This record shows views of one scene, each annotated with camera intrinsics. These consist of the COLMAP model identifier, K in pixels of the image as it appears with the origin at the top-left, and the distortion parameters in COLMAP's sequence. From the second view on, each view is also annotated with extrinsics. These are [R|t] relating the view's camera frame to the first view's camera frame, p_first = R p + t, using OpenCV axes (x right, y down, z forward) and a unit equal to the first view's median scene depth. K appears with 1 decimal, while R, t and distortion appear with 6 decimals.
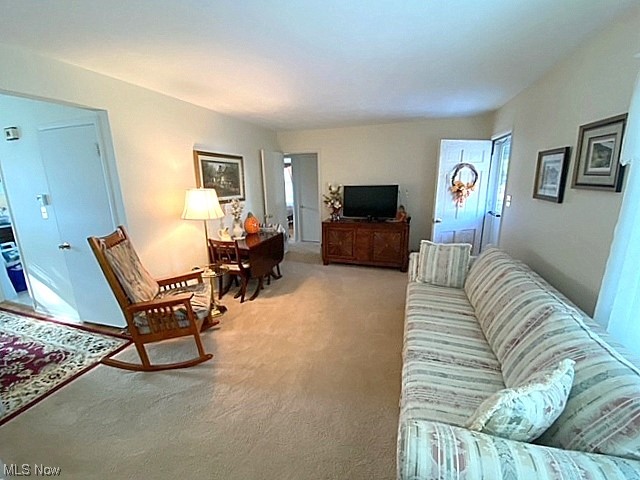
lens RADIAL K [[265.4, 0, 317.1], [0, 265.4, 240.5], [0, 0, 1]] dist [0.030521, -0.028542]
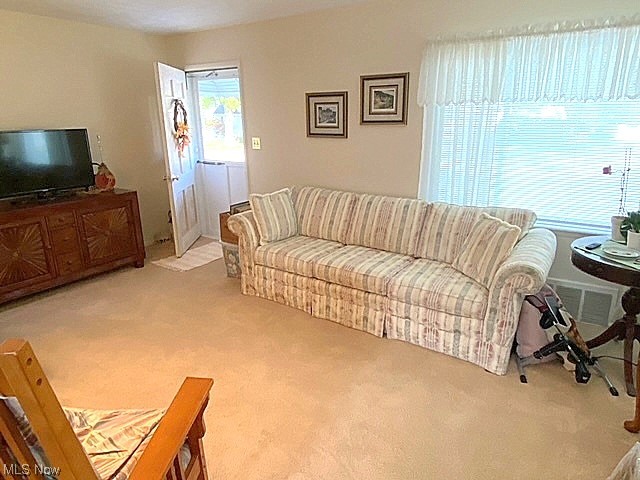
lens RADIAL K [[413.9, 0, 322.8], [0, 413.9, 237.3], [0, 0, 1]] dist [0.092626, -0.096266]
pose [[0.252888, -0.250495, 0.934505, -1.002407], [0.222760, 0.955026, 0.195715, -0.098972], [-0.941502, 0.158676, 0.297315, 0.578778]]
